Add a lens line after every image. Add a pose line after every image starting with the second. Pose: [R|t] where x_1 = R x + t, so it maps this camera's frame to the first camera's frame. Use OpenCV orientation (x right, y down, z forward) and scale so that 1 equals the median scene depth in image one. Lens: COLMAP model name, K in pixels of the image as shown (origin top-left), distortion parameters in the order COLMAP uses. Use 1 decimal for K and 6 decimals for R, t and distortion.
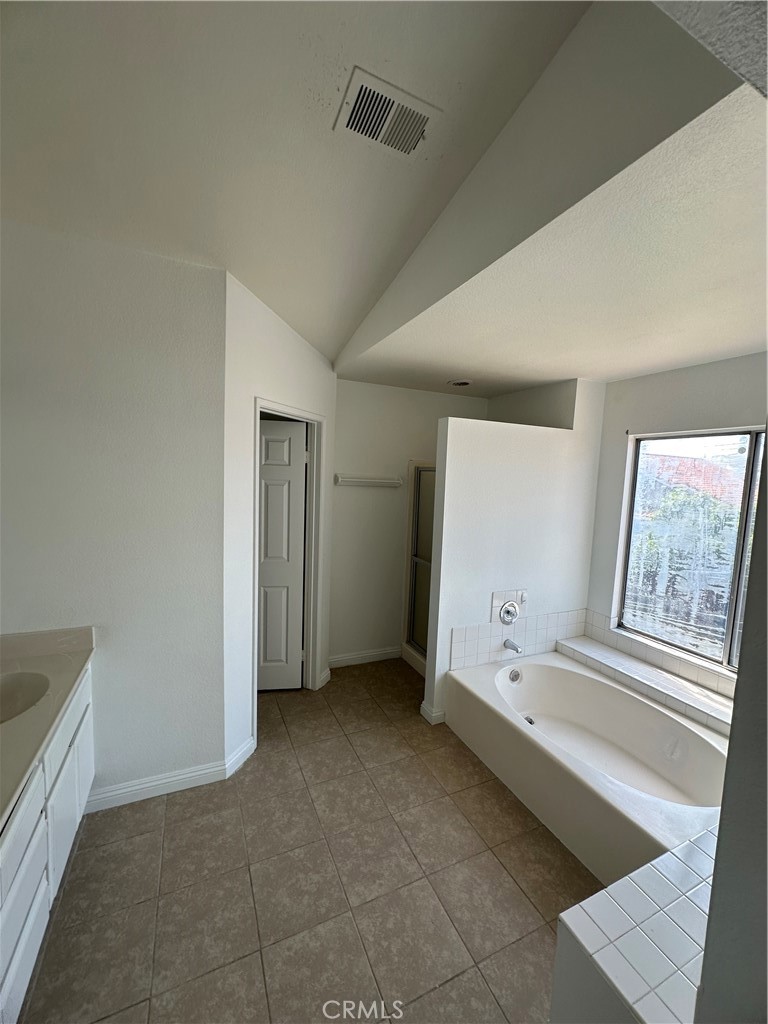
lens RADIAL K [[409.2, 0, 383.9], [0, 409.2, 511.9], [0, 0, 1]] dist [0.003442, 0.000040]
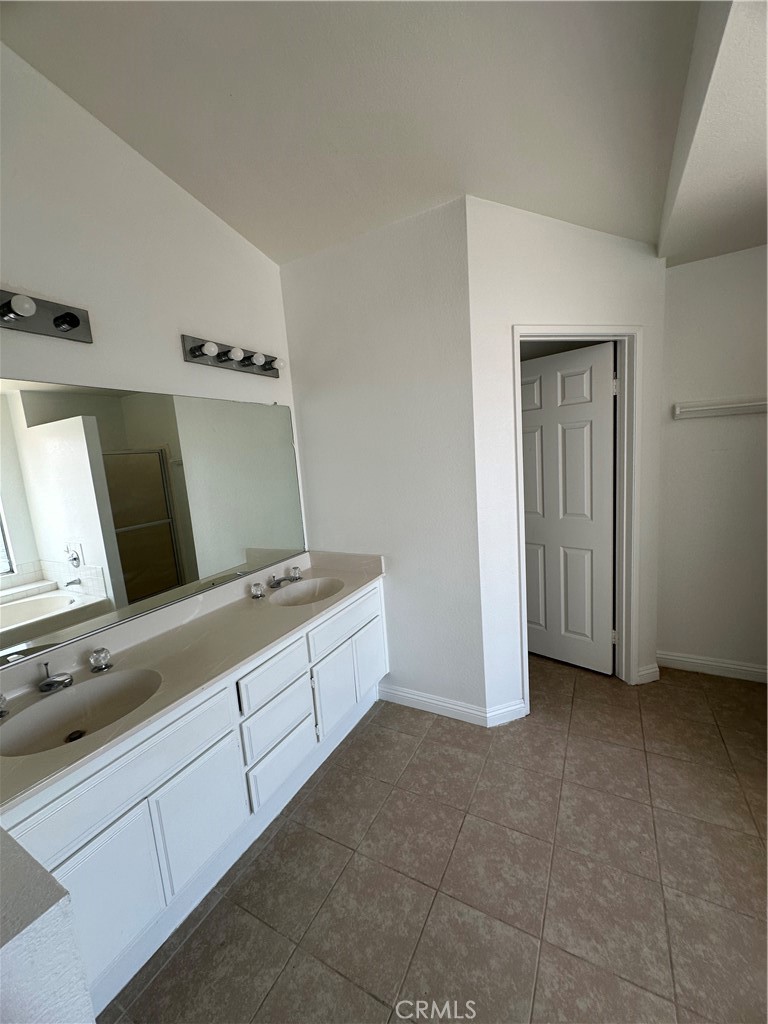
lens RADIAL K [[409.2, 0, 384.5], [0, 409.2, 512.4], [0, 0, 1]] dist [0.003442, 0.000040]
pose [[0.594058, 0.030100, -0.803859, 0.260338], [0.024313, 0.998171, 0.055343, 0.071236], [0.804054, -0.052421, 0.592240, 0.245765]]
